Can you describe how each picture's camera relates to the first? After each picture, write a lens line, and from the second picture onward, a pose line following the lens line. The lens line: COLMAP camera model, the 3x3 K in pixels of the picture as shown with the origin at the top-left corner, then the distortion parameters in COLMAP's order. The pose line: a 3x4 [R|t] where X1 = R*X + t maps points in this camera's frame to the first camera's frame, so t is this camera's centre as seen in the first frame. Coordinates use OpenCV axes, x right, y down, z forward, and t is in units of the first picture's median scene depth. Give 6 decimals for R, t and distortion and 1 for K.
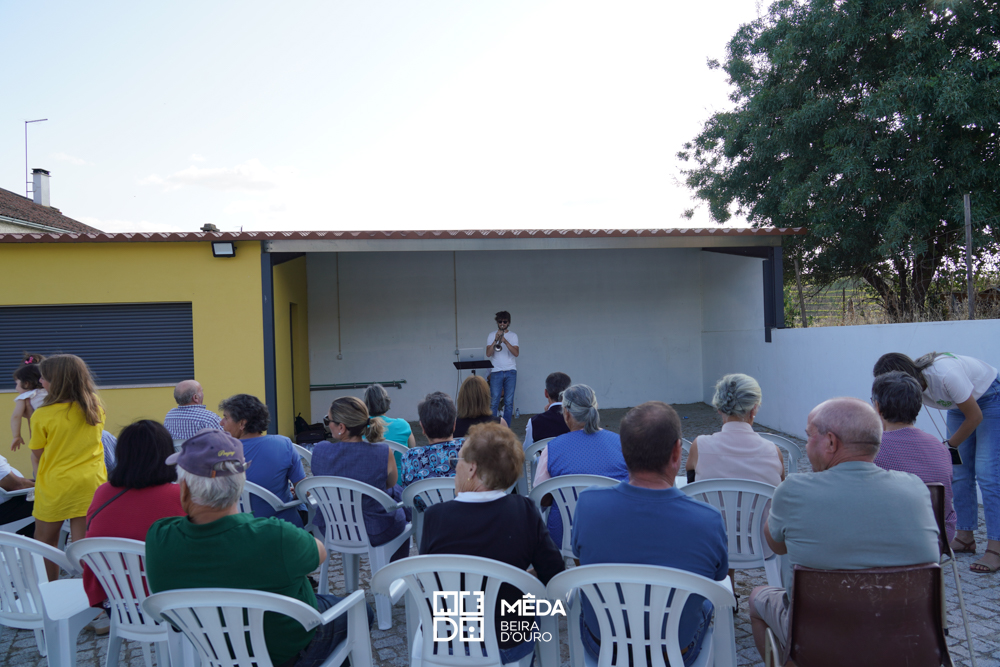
lens RADIAL K [[701.5, 0, 500.8], [0, 701.5, 344.0], [0, 0, 1]] dist [-0.020748, 0.001060]
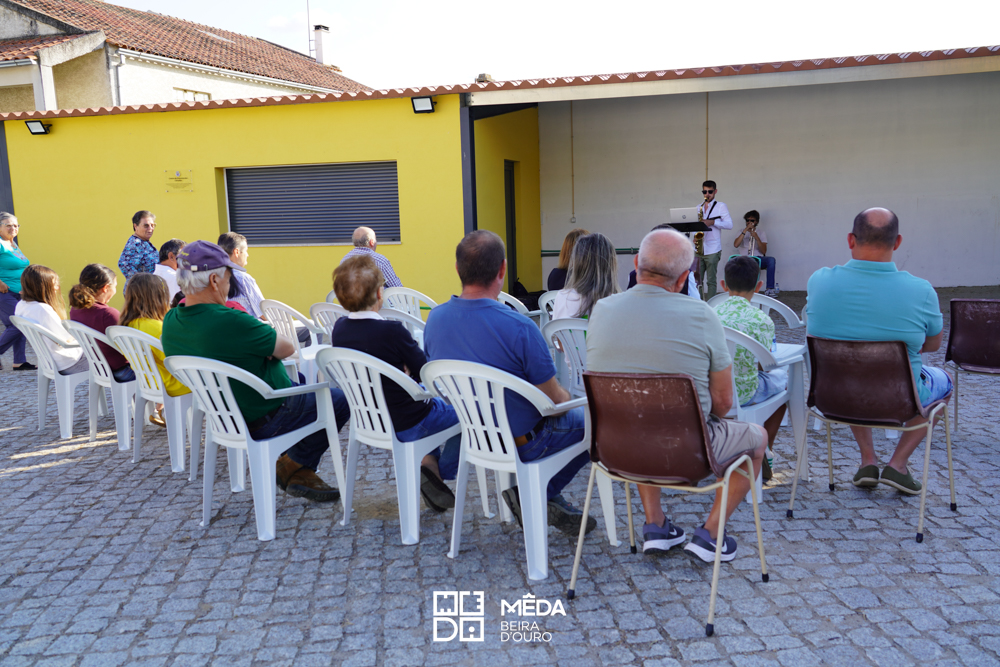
lens RADIAL K [[848.7, 0, 500.0], [0, 848.7, 333.5], [0, 0, 1]] dist [-0.000884, 0.003516]
pose [[0.917268, 0.058083, -0.394013, 0.176654], [-0.001768, 0.989893, 0.141808, 0.011462], [0.398267, -0.129379, 0.908099, -0.069851]]
